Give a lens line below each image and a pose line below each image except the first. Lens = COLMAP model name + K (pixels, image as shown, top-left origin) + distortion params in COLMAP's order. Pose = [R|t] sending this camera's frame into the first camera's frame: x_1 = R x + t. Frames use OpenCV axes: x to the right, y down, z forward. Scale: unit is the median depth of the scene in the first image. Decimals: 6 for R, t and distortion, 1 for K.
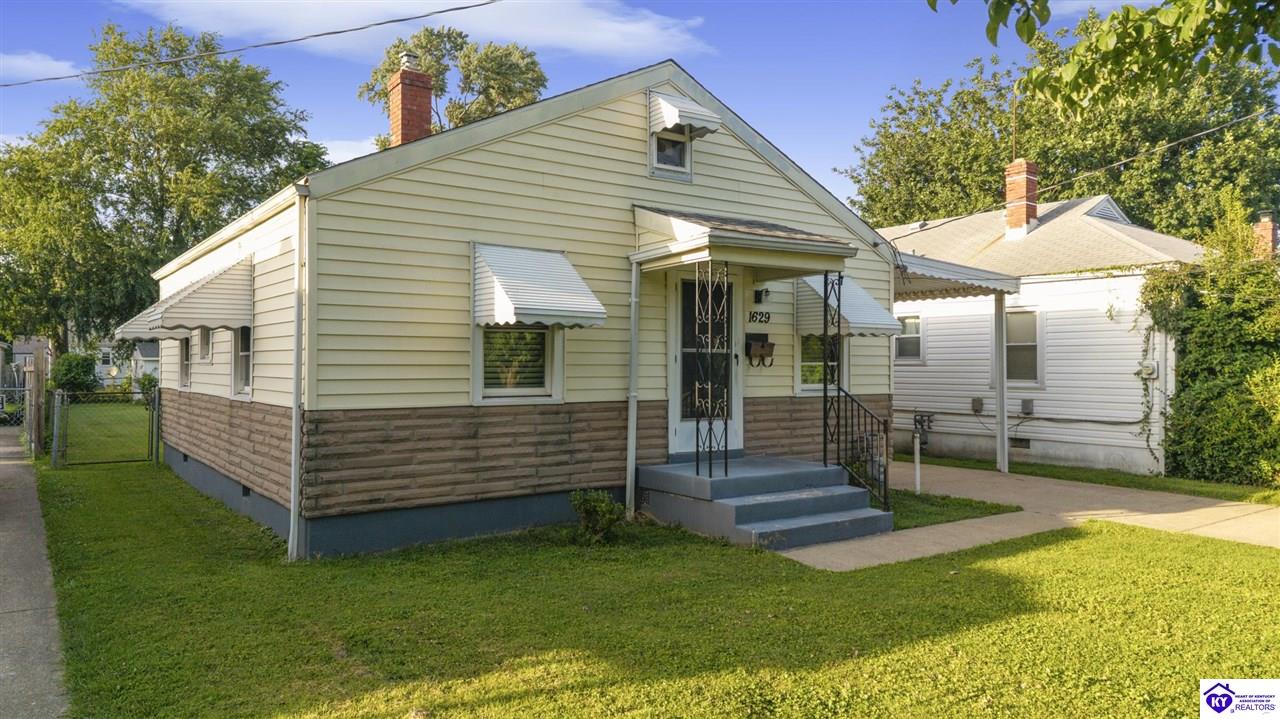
lens RADIAL K [[862.6, 0, 639.6], [0, 862.6, 363.1], [0, 0, 1]] dist [0.036347, -0.032415]
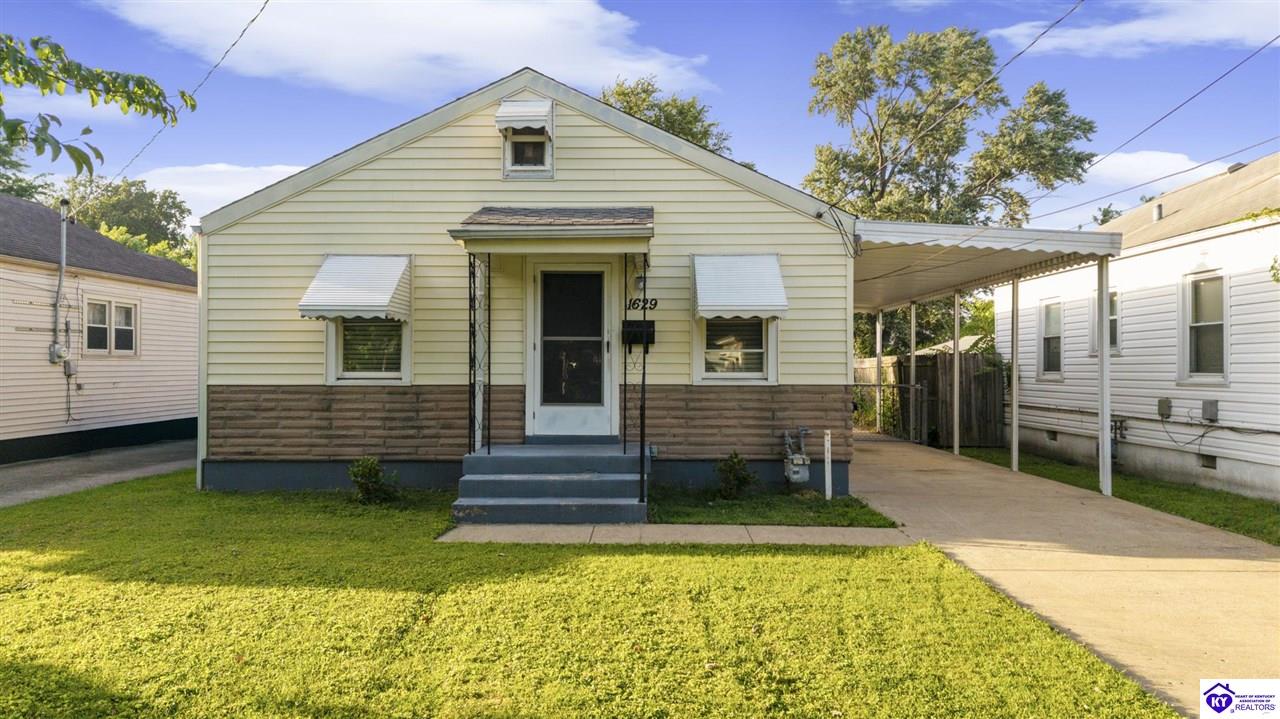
lens RADIAL K [[862.6, 0, 637.2], [0, 862.6, 360.0], [0, 0, 1]] dist [0.036347, -0.032415]
pose [[0.800300, -0.008166, -0.599545, 0.785736], [0.002580, 0.999945, -0.010174, 0.022999], [0.599595, 0.006595, 0.800277, 0.223693]]
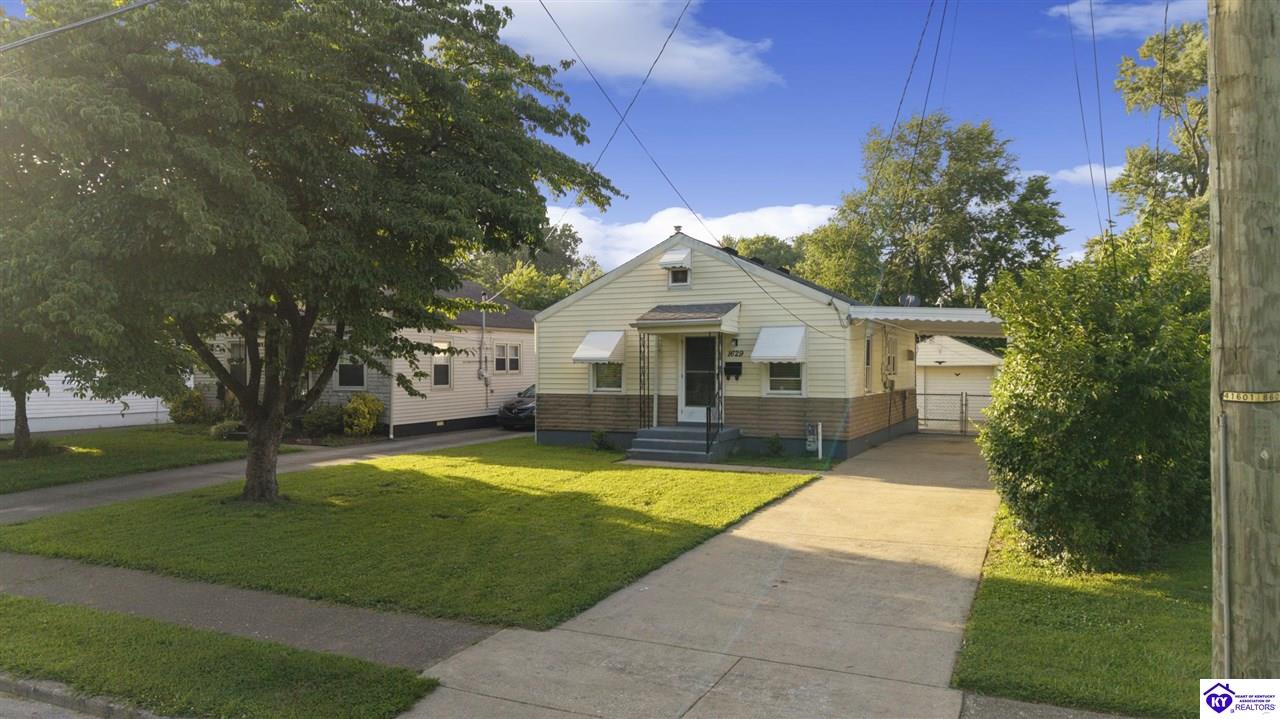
lens RADIAL K [[862.6, 0, 614.8], [0, 862.6, 361.5], [0, 0, 1]] dist [0.036347, -0.032415]
pose [[0.461840, -0.008403, -0.886923, 1.800738], [0.003882, 0.999965, -0.007452, -0.025175], [0.886955, -0.000002, 0.461857, -0.094576]]
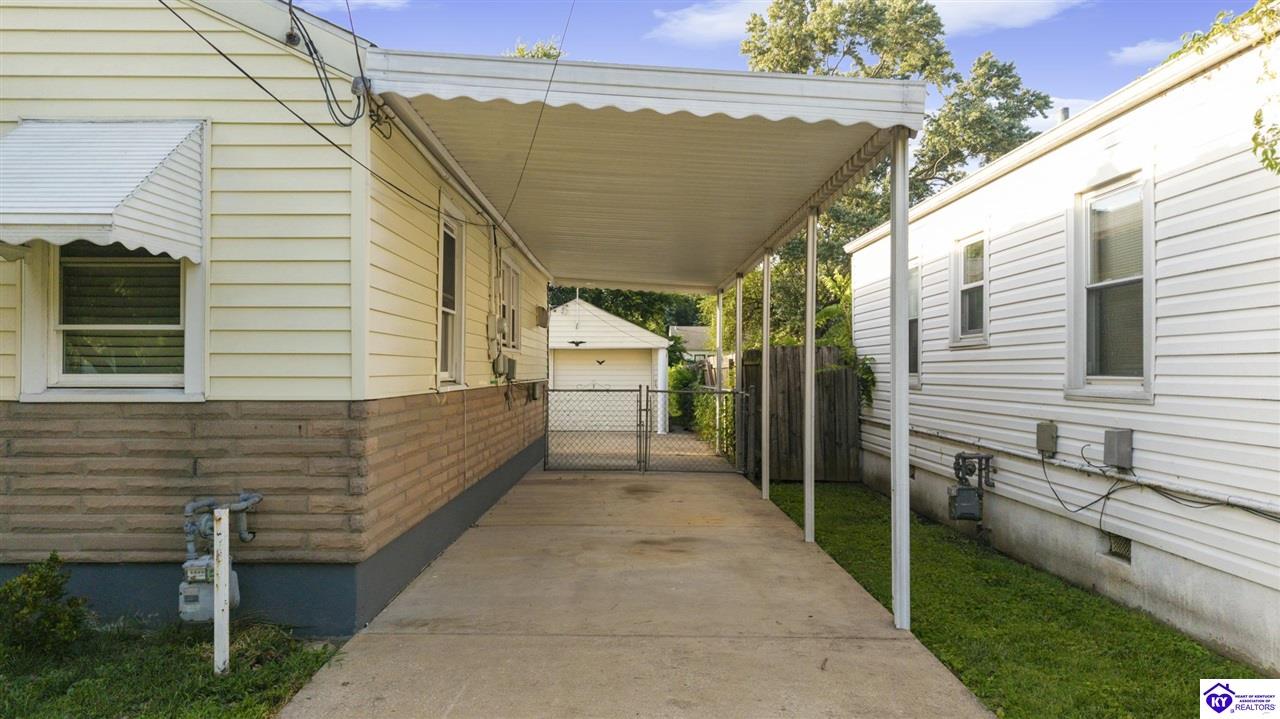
lens RADIAL K [[862.6, 0, 640.0], [0, 862.6, 359.9], [0, 0, 1]] dist [0.036347, -0.032415]
pose [[0.813891, -0.007934, -0.580963, 0.779987], [0.001429, 0.999931, -0.011655, 0.025745], [0.581016, 0.008656, 0.813846, 0.917071]]
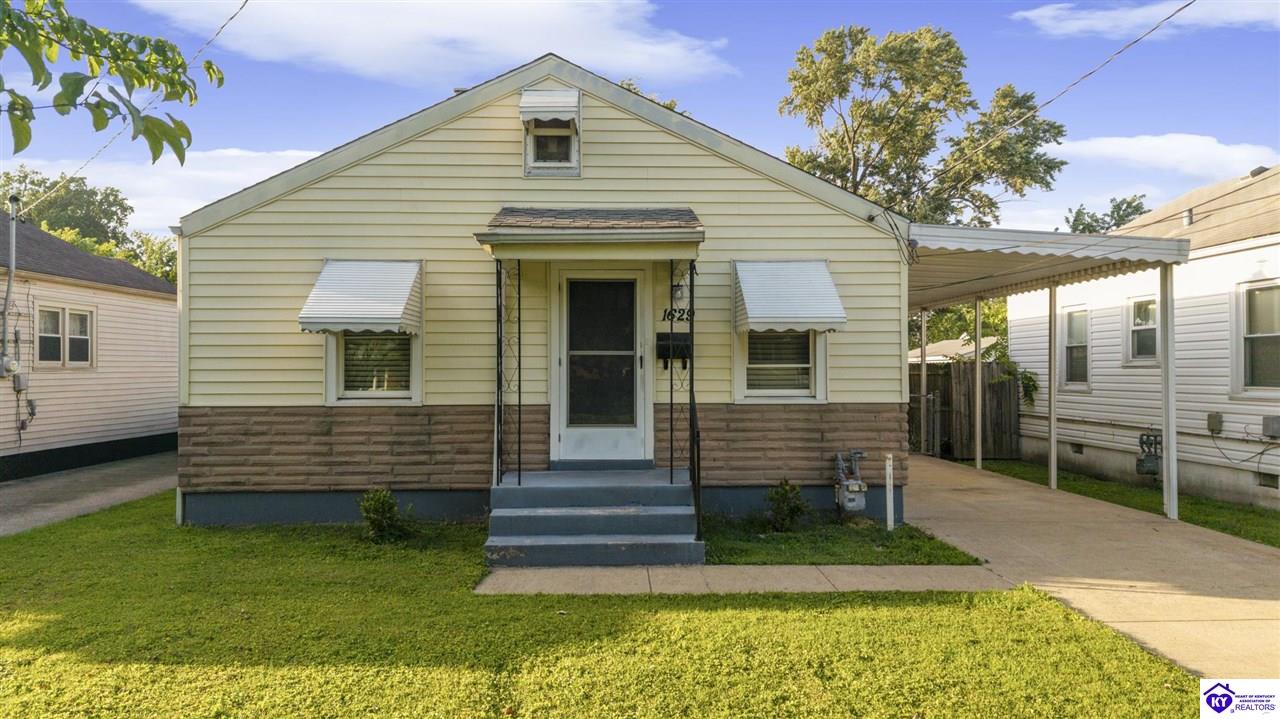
lens RADIAL K [[862.6, 0, 635.9], [0, 862.6, 370.8], [0, 0, 1]] dist [0.036347, -0.032415]
pose [[0.829438, -0.004429, -0.558581, 0.653105], [0.005932, 0.999982, 0.000880, 0.004421], [0.558567, -0.004044, 0.829450, 0.248979]]
